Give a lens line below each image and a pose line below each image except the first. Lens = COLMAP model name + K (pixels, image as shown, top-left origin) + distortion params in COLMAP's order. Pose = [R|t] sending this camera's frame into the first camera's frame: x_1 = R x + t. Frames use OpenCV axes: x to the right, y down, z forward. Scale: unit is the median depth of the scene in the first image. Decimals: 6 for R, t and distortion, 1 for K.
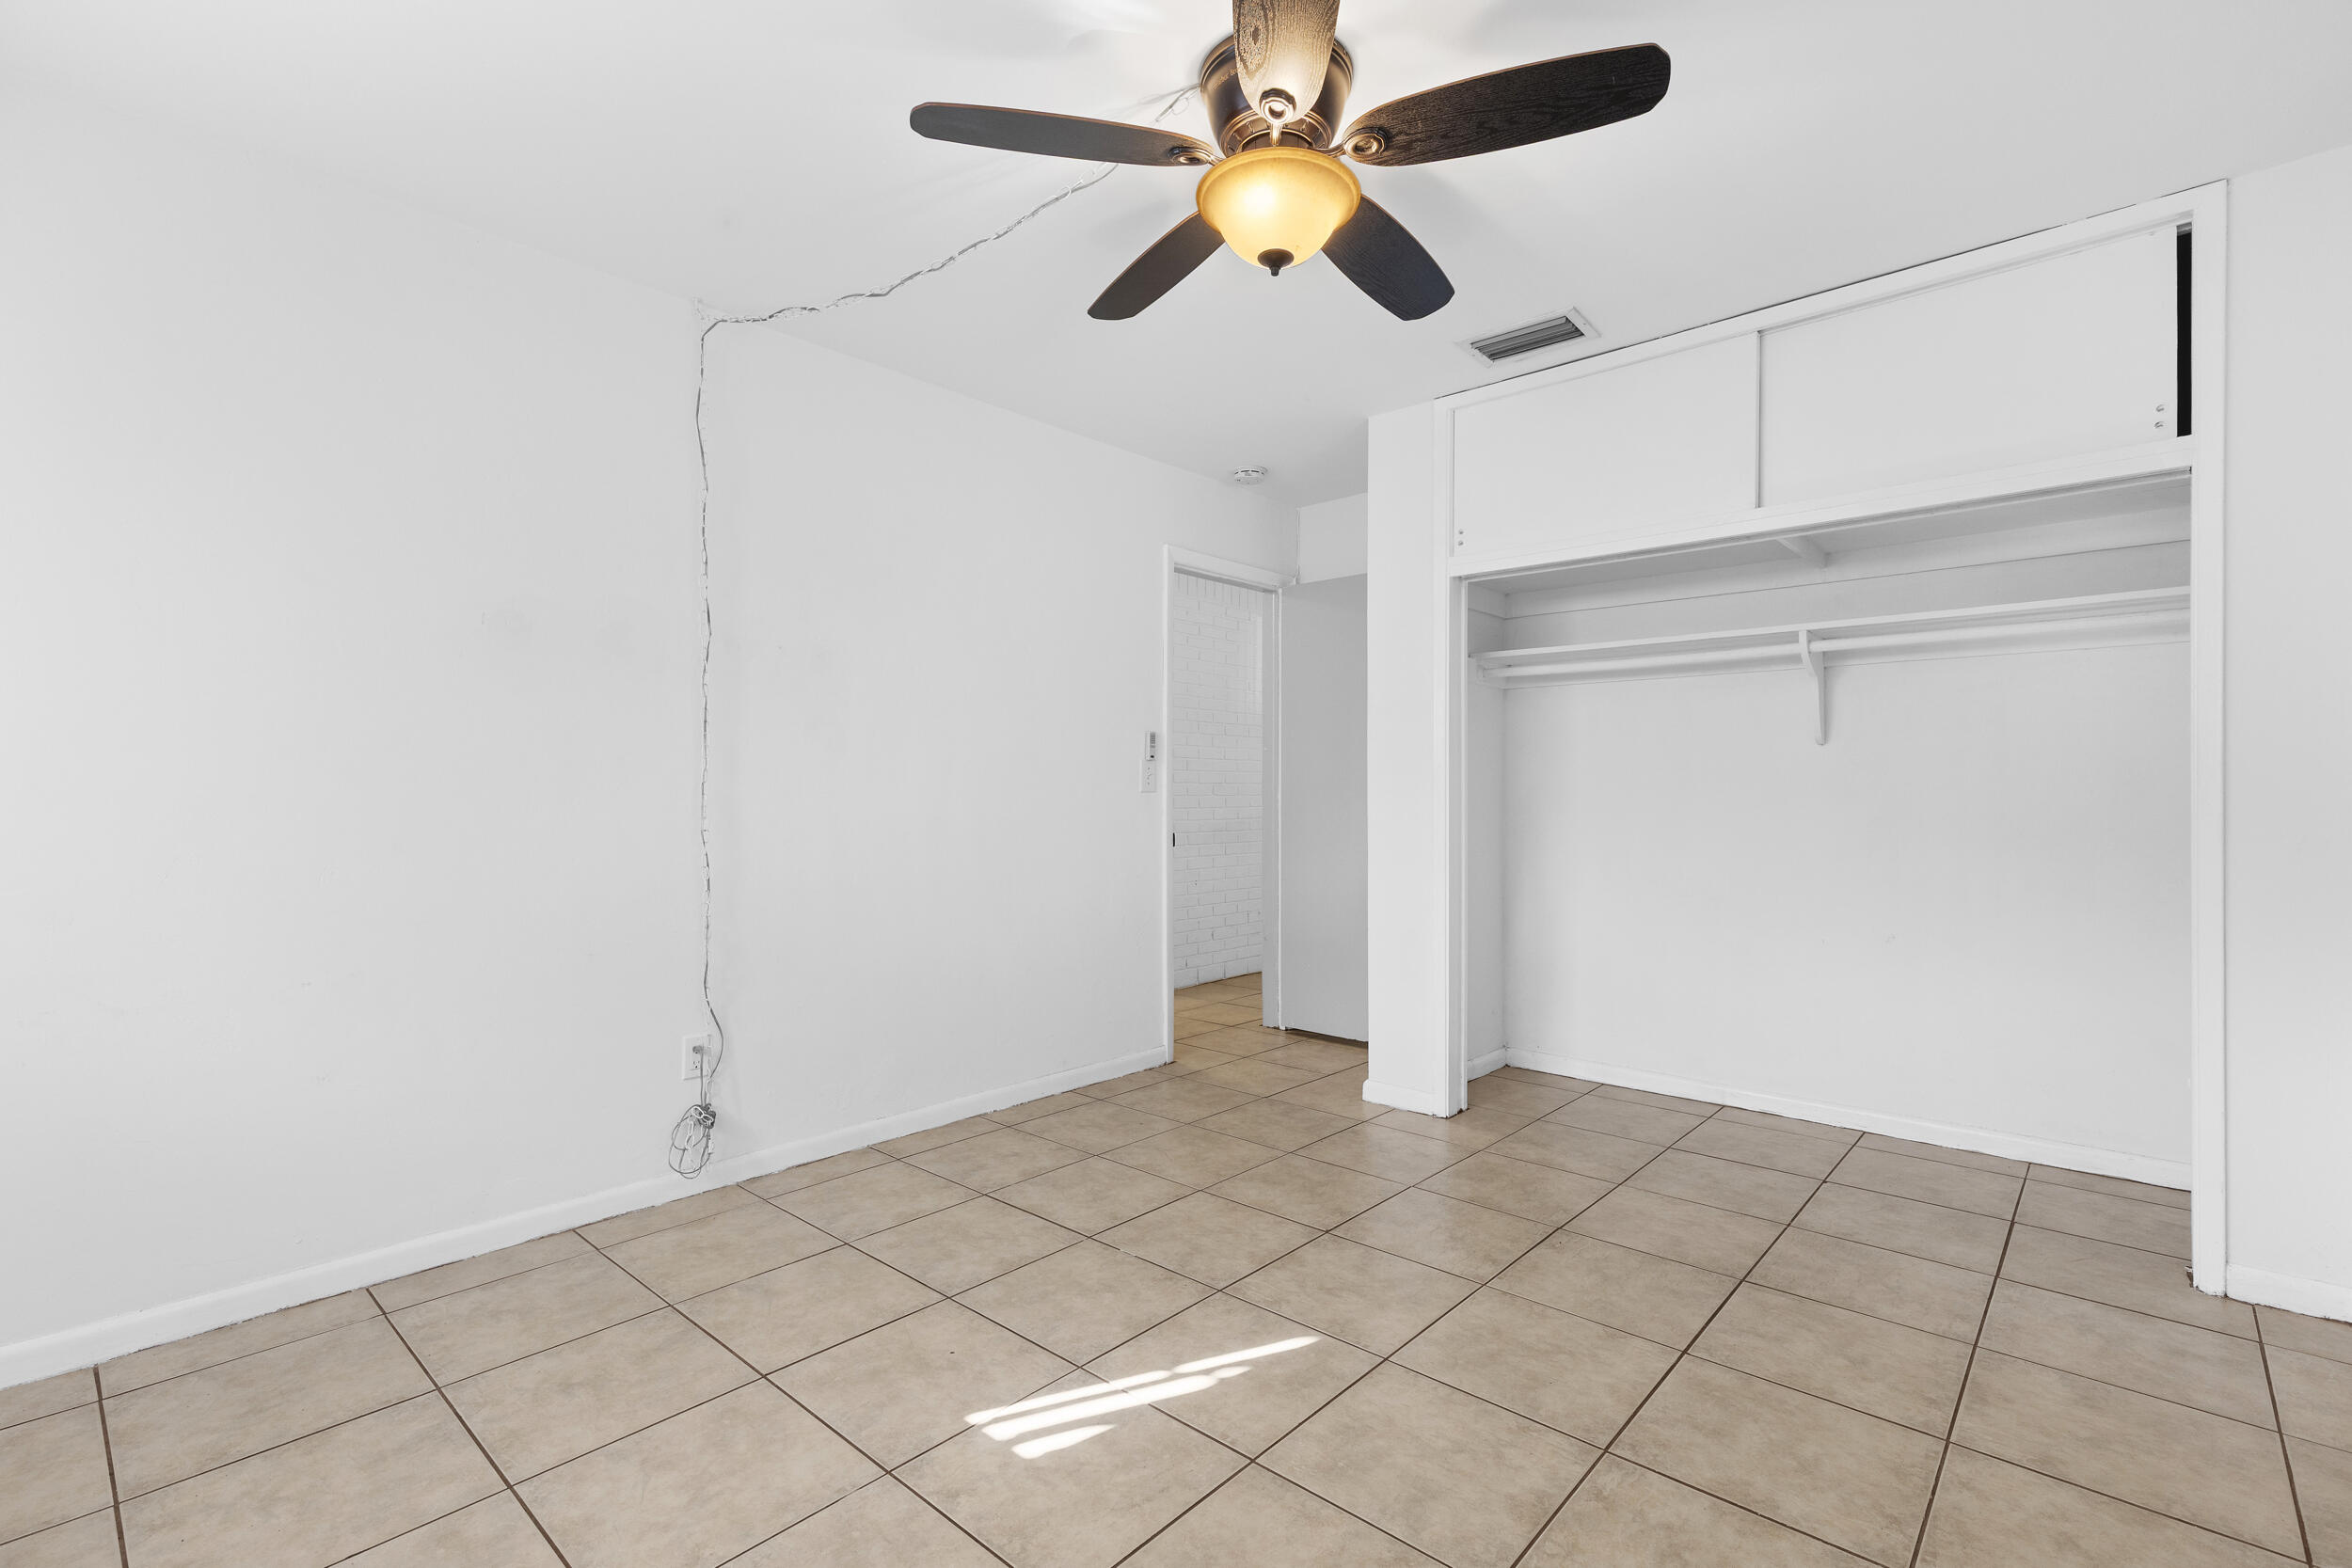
lens RADIAL K [[1061.0, 0, 1173.5], [0, 1061.0, 798.3], [0, 0, 1]] dist [0.004161, -0.000073]
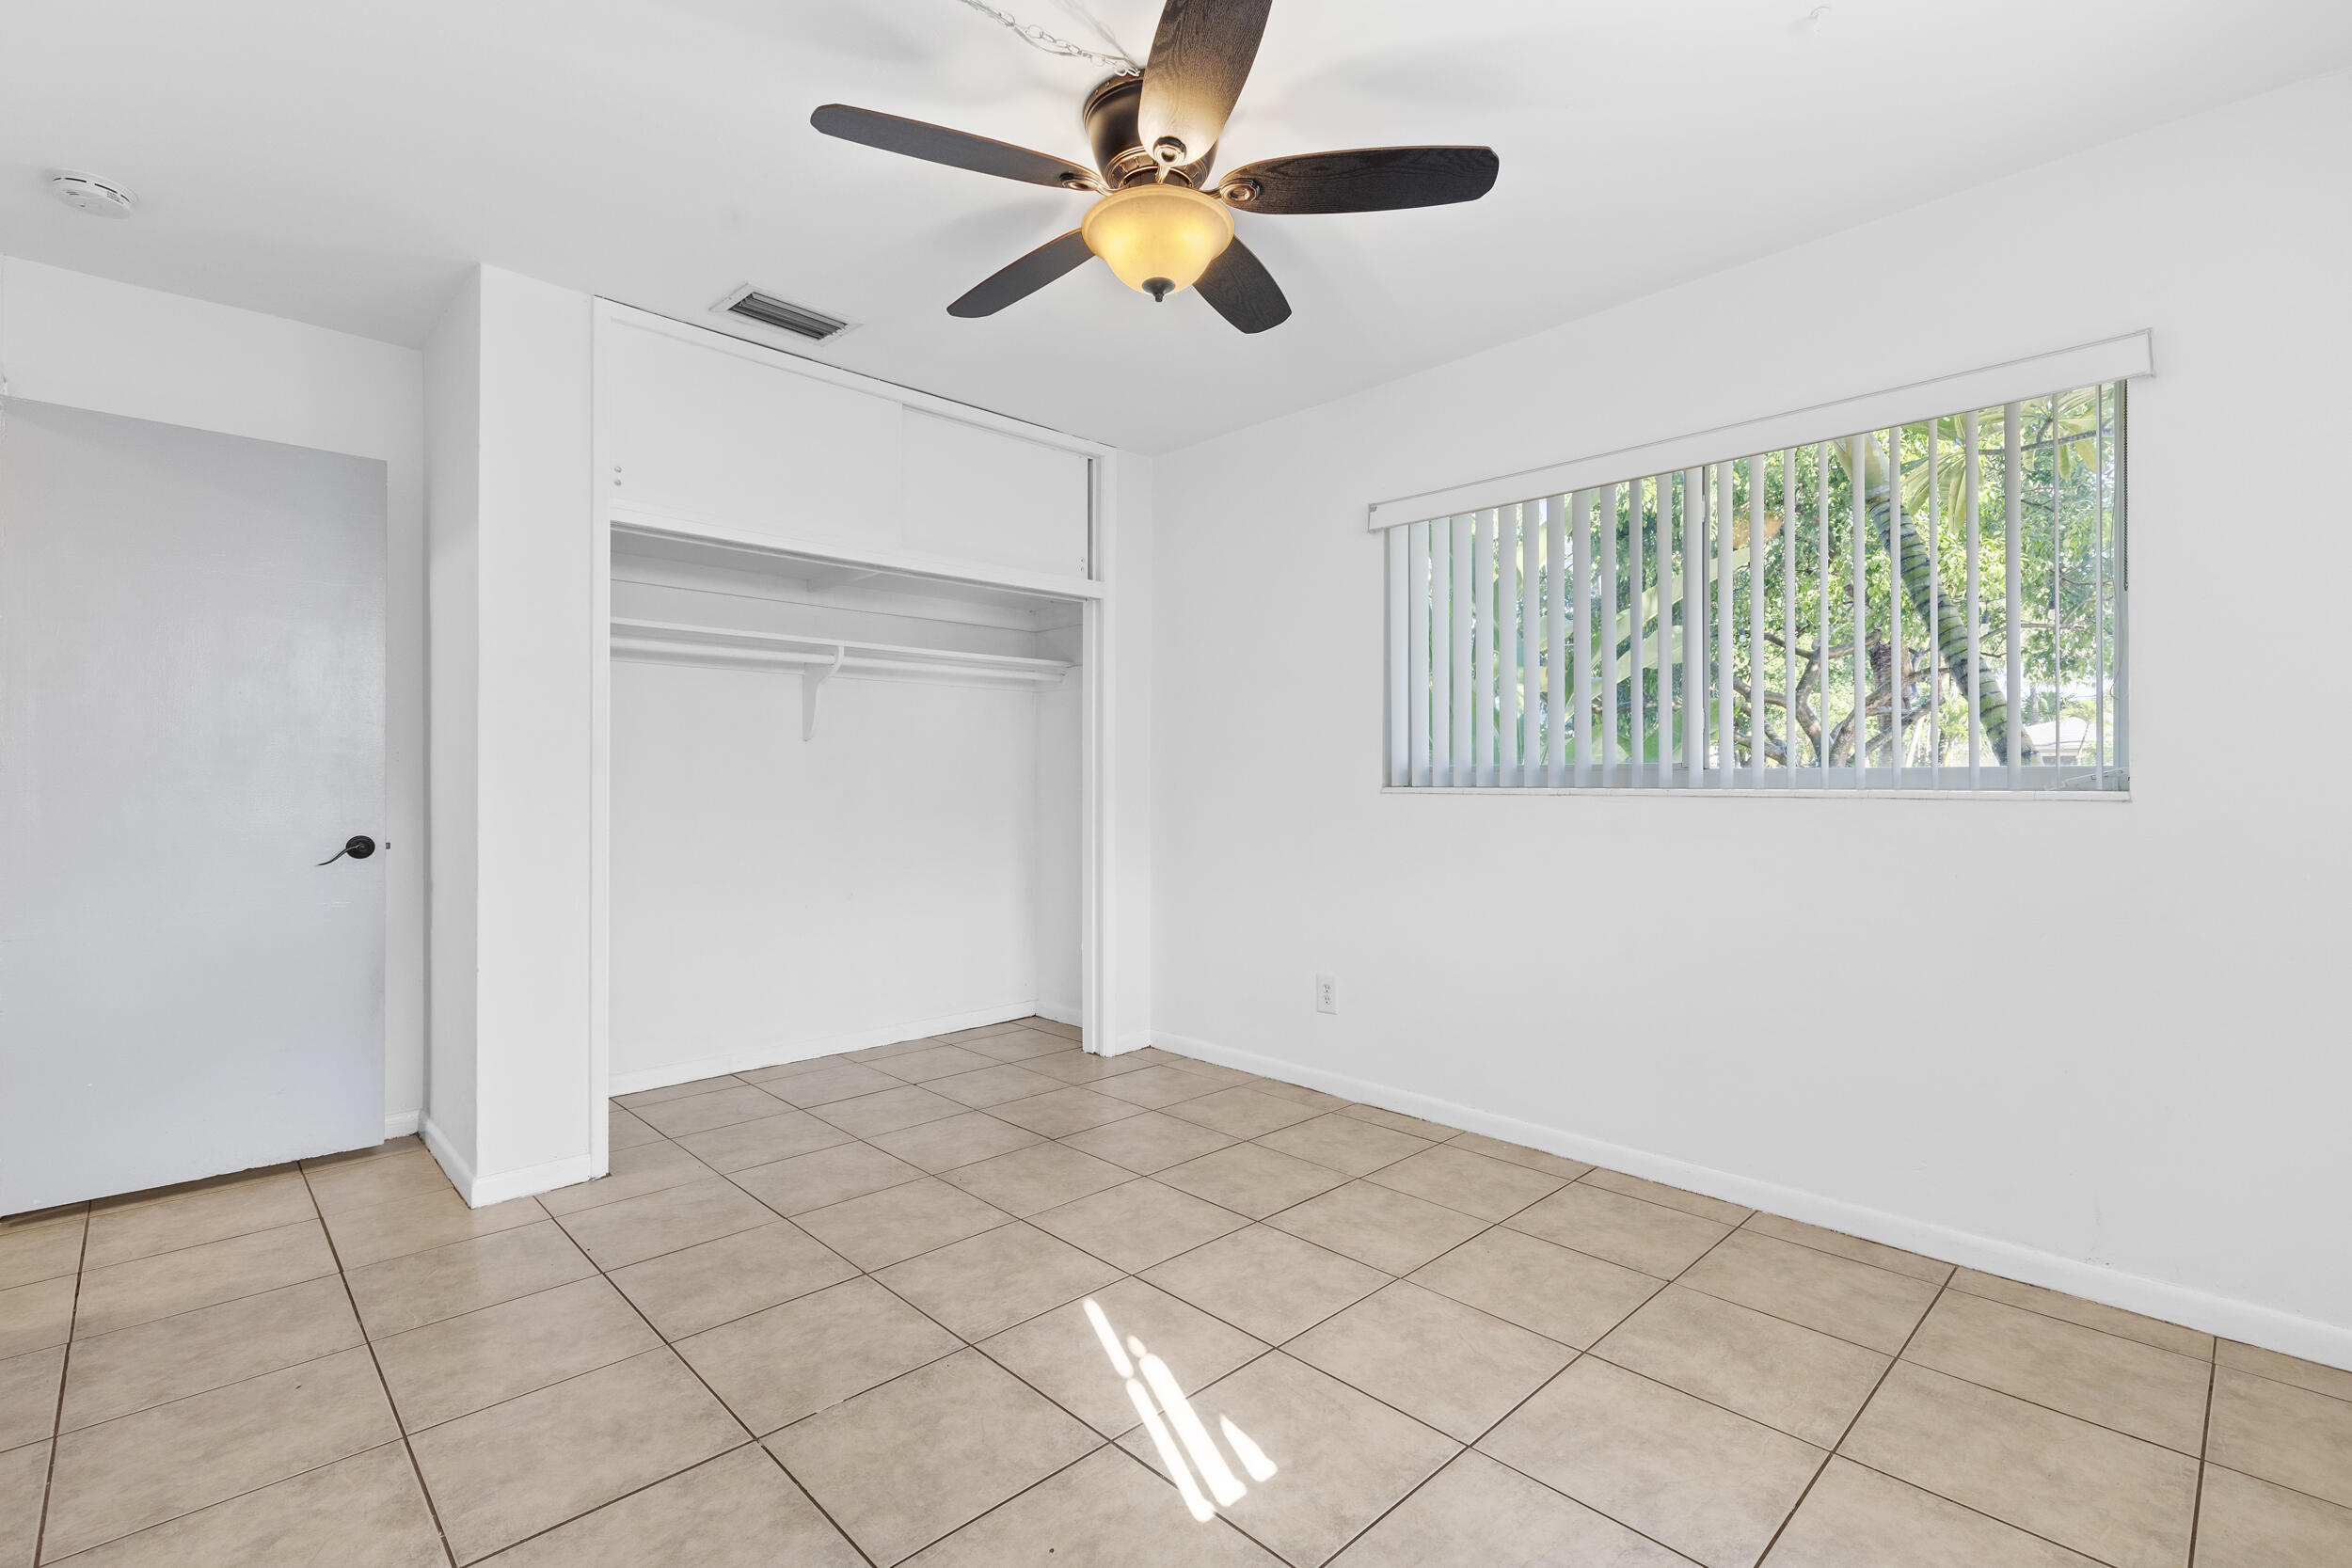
lens RADIAL K [[1061.0, 0, 1185.4], [0, 1061.0, 780.6], [0, 0, 1]] dist [0.004161, -0.000073]
pose [[0.060744, -0.002530, 0.998150, -0.760935], [0.003839, 0.999990, 0.002301, -0.008673], [-0.998146, 0.003692, 0.060753, 0.701044]]
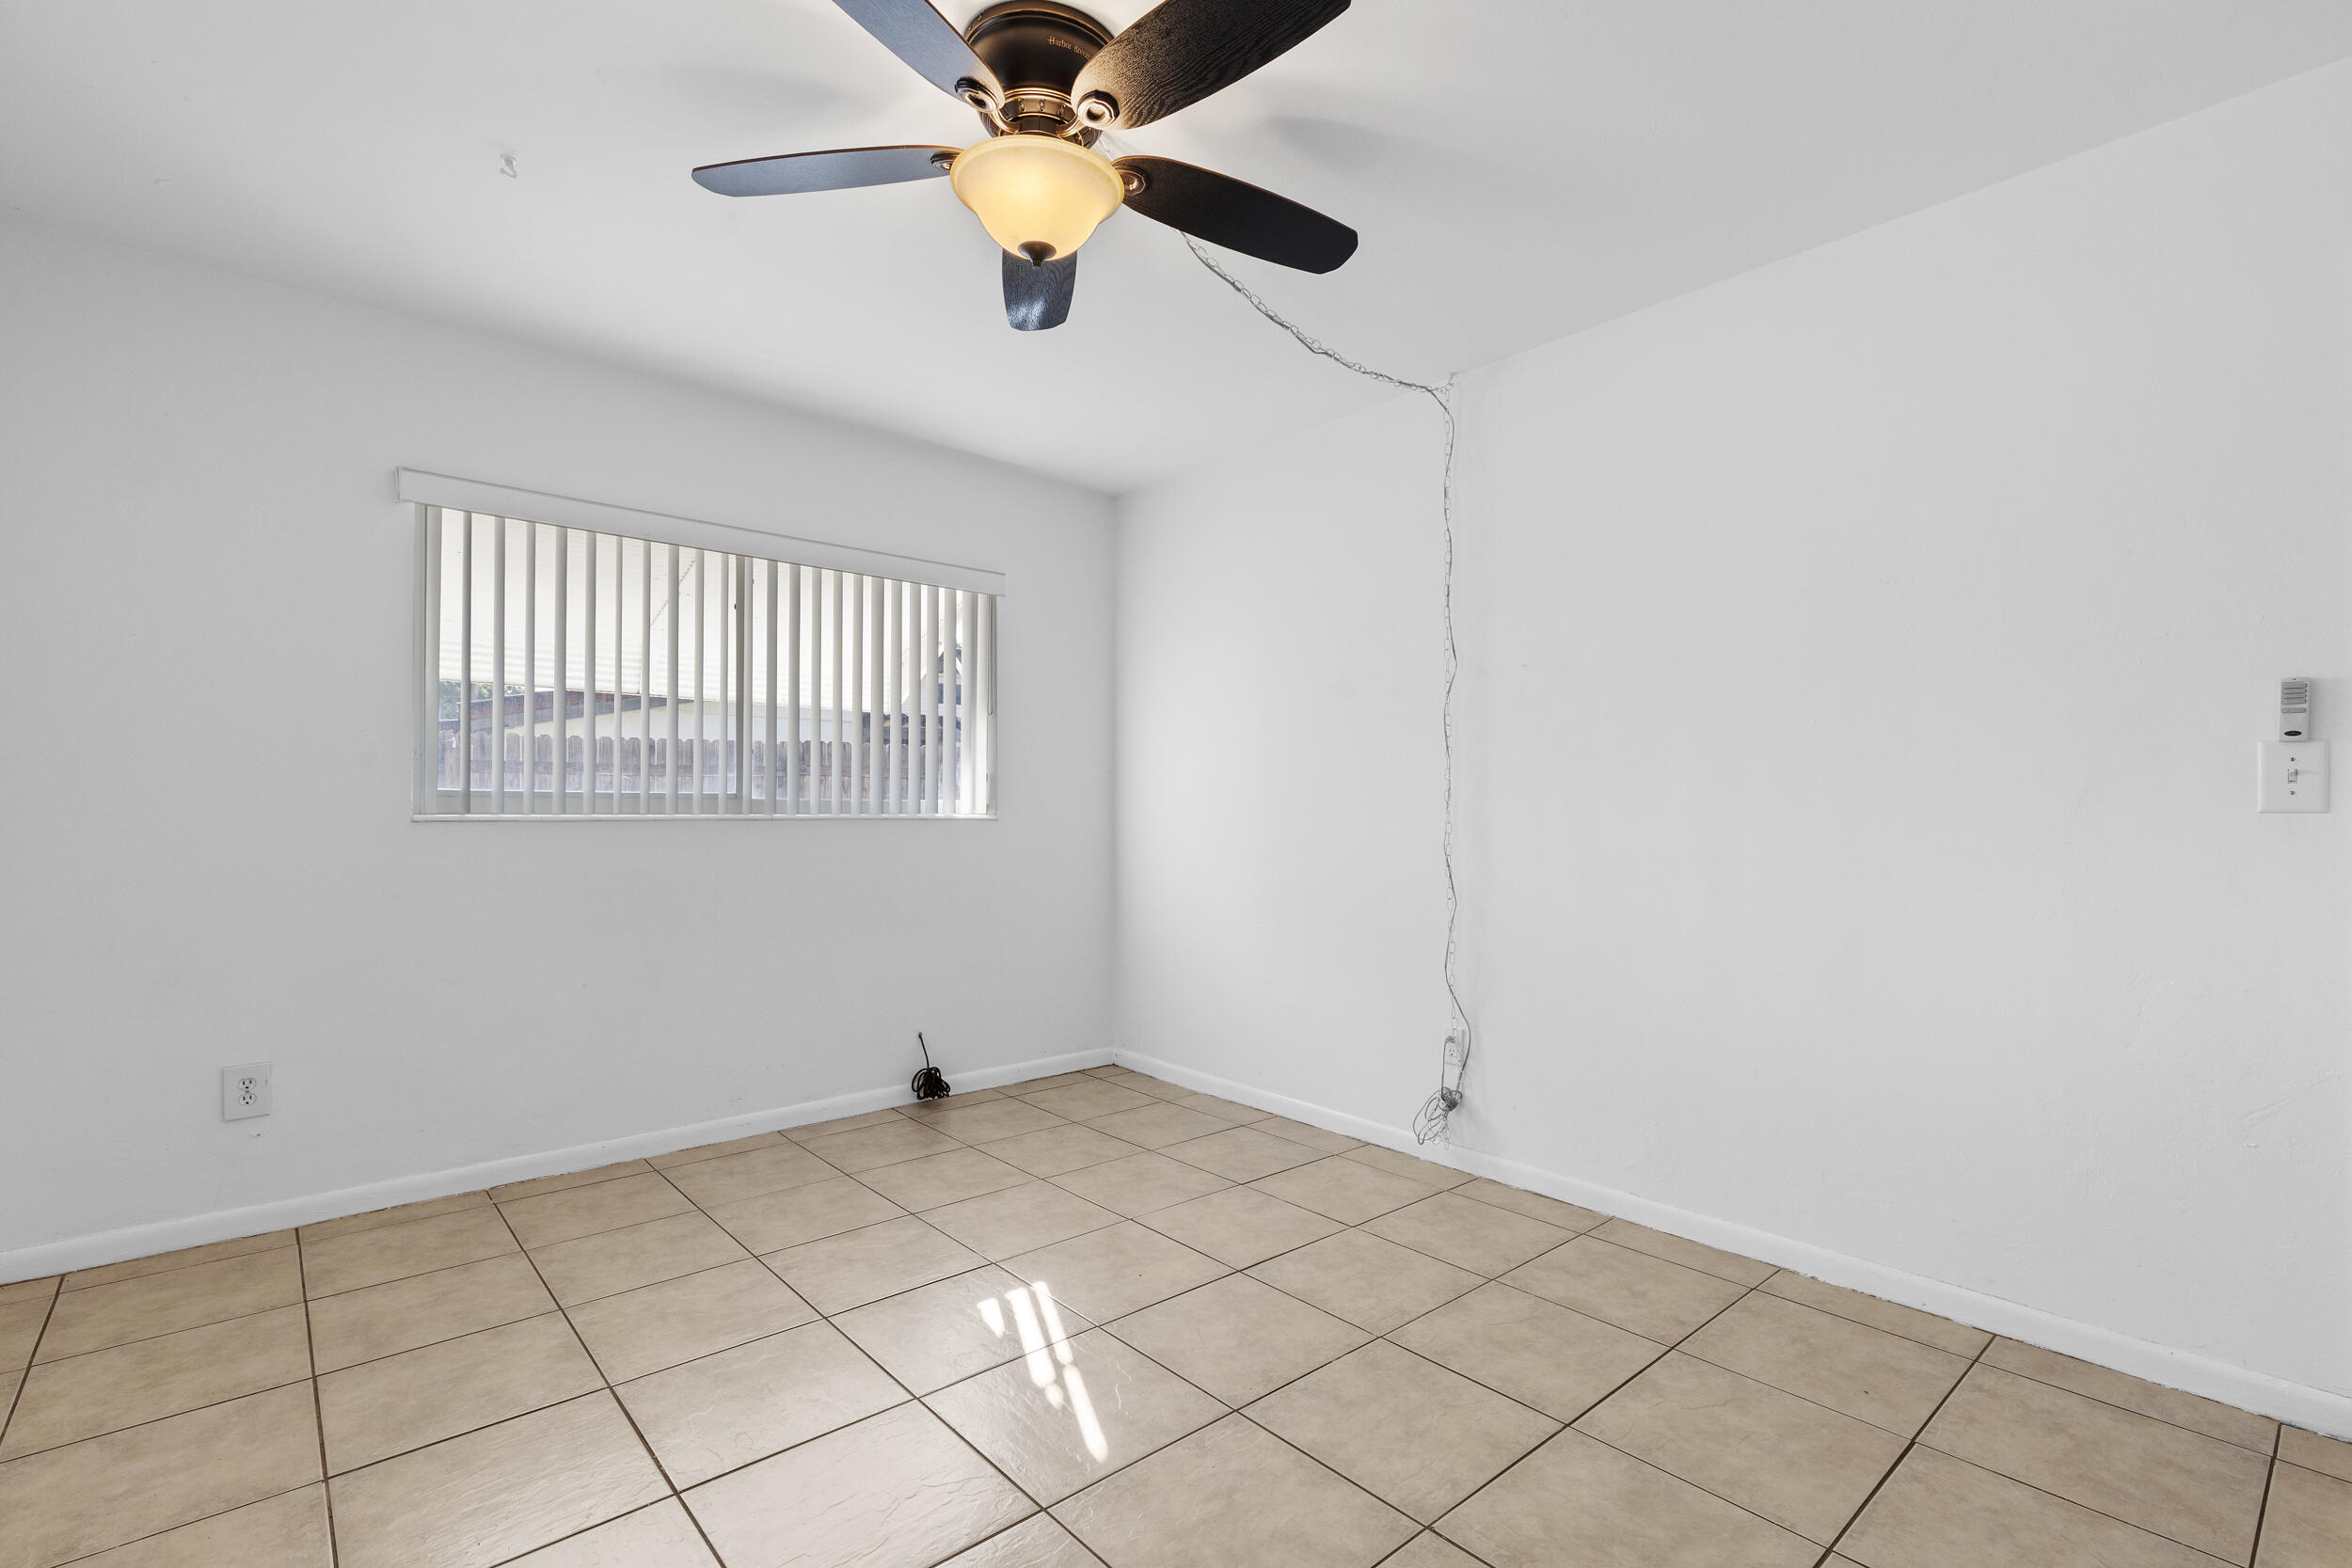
lens RADIAL K [[1061.0, 0, 1183.2], [0, 1061.0, 807.3], [0, 0, 1]] dist [0.004161, -0.000073]
pose [[-0.115078, -0.002517, -0.993353, 0.803604], [-0.007393, 0.999971, -0.001677, -0.006887], [0.993329, 0.007151, -0.115093, 0.963486]]
